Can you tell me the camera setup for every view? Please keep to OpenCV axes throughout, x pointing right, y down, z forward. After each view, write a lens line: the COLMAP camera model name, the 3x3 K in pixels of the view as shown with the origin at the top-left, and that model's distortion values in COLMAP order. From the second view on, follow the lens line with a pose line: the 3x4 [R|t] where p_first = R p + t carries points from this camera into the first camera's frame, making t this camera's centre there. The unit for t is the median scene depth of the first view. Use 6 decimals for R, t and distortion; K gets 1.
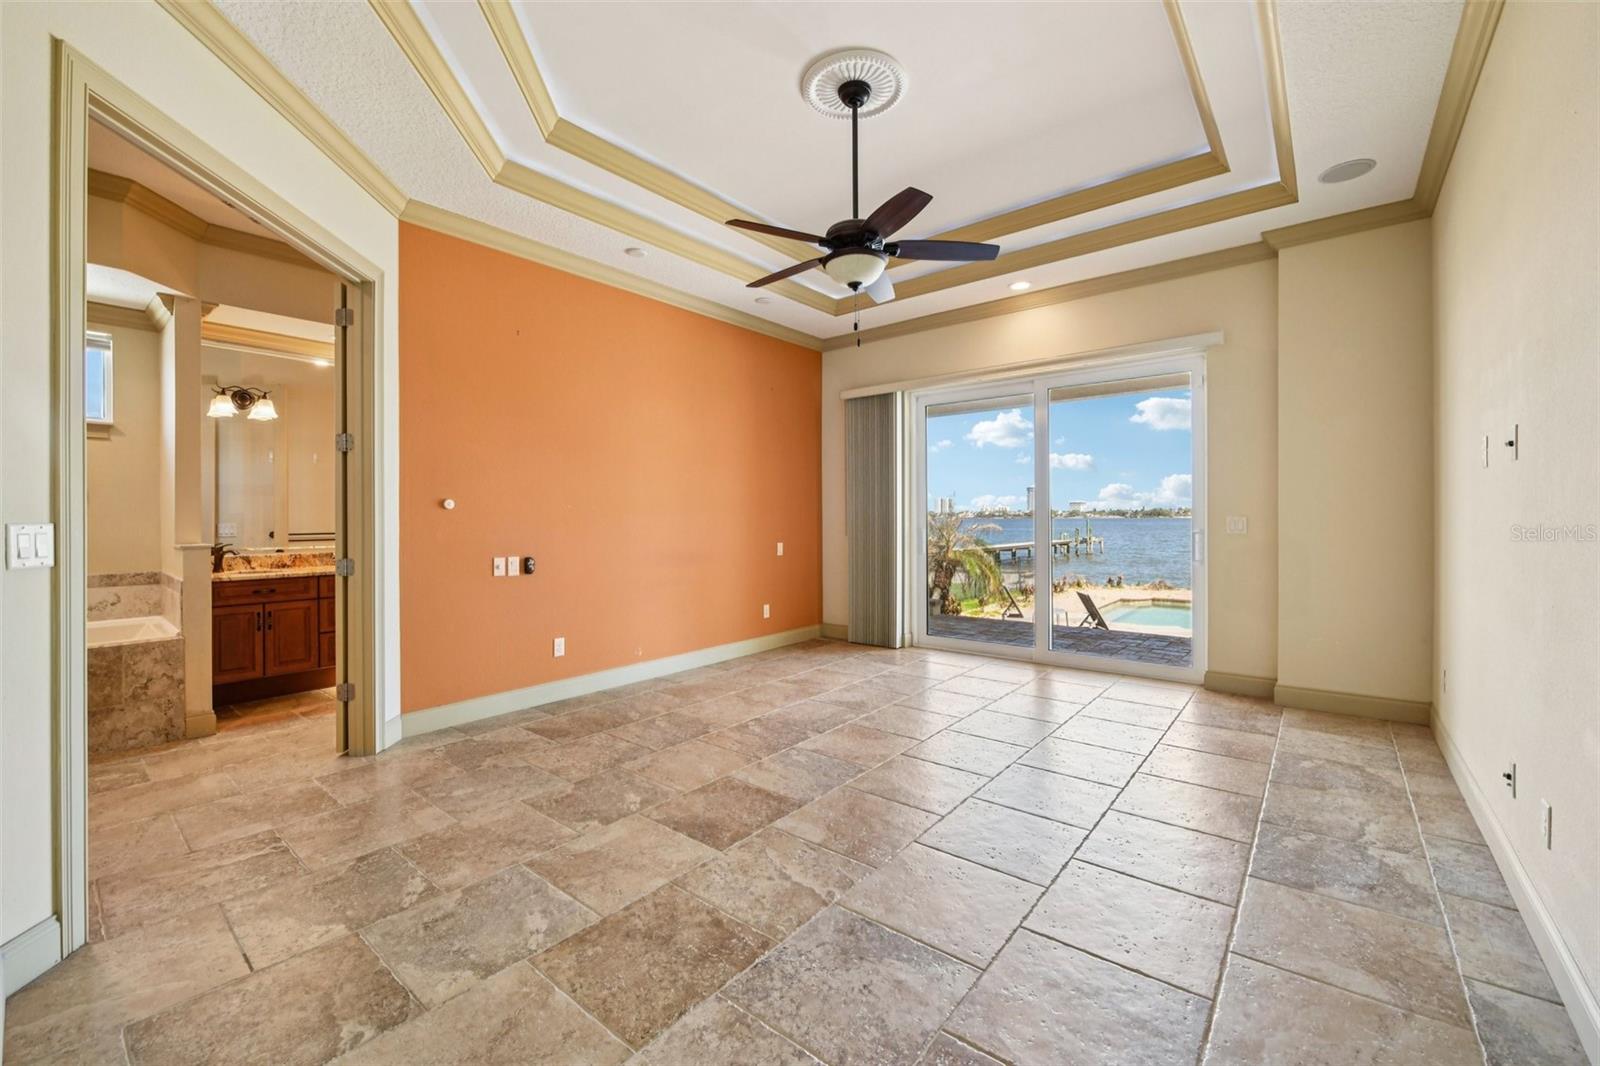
lens RADIAL K [[652.5, 0, 802.0], [0, 652.5, 520.5], [0, 0, 1]] dist [-0.014132, -0.000265]
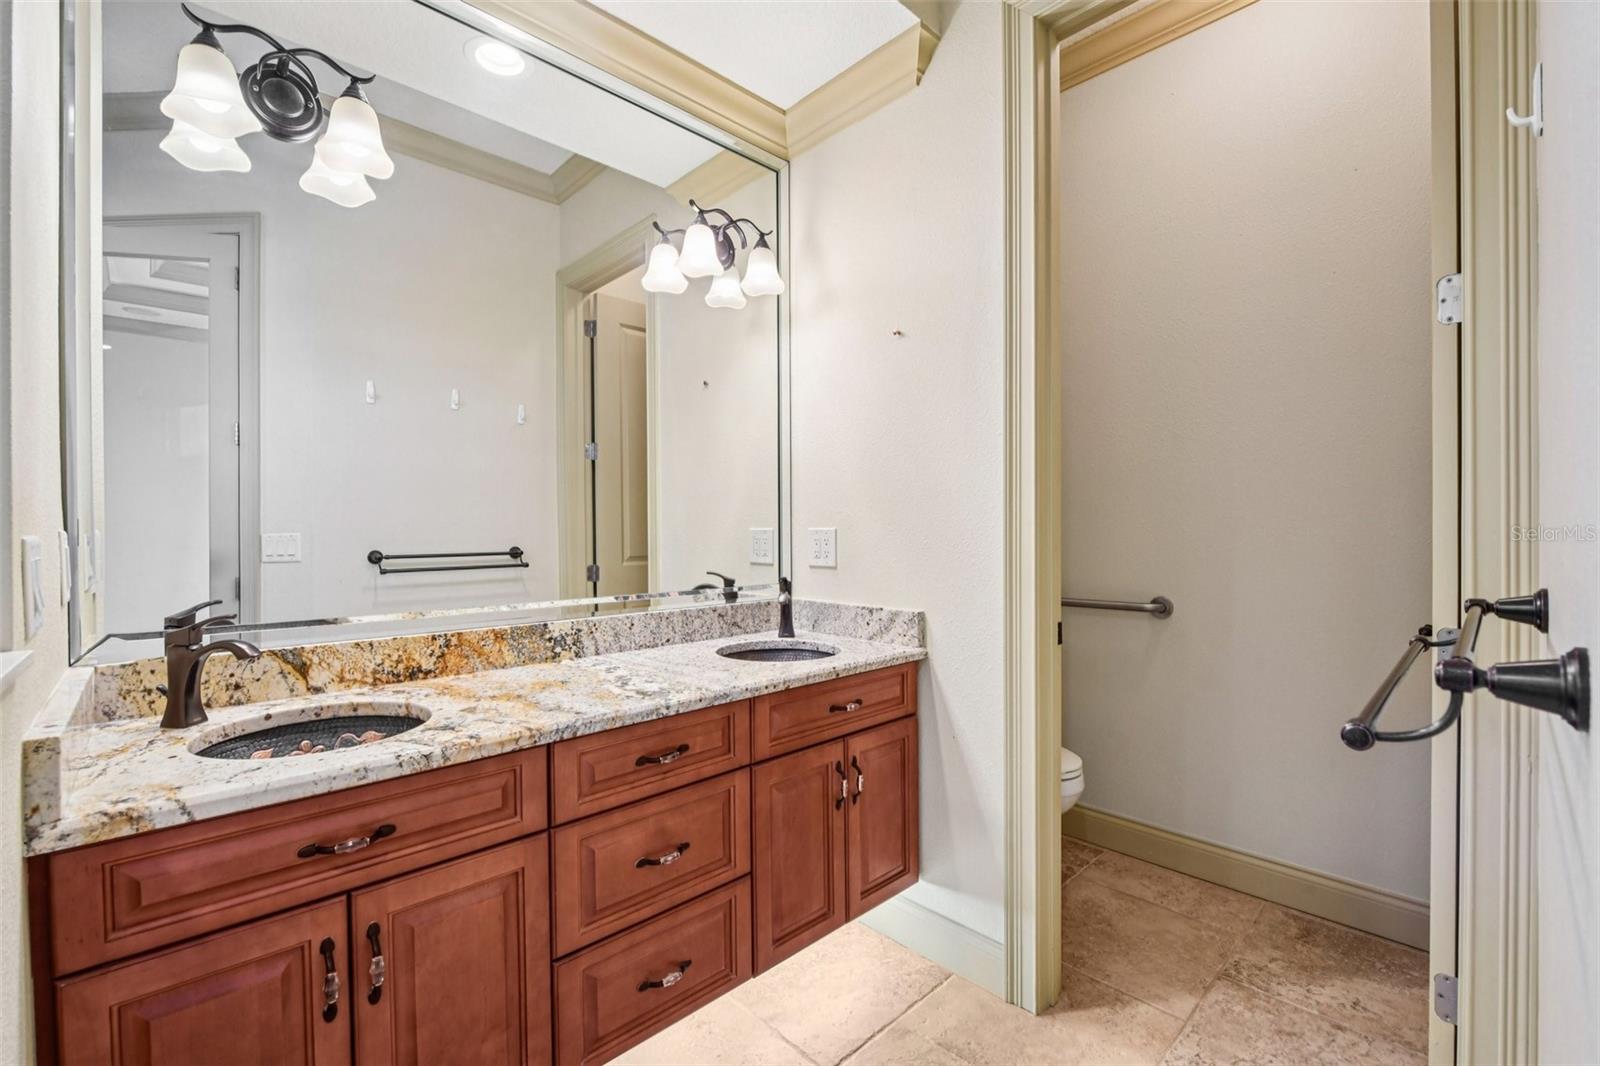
lens RADIAL K [[677.6, 0, 811.8], [0, 677.6, 525.6], [0, 0, 1]] dist [-0.016305, -0.000482]
pose [[0.994392, -0.003809, -0.105688, -0.620130], [0.003823, 0.999993, -0.000072, 0.001285], [0.105687, -0.000333, 0.994399, 0.751950]]
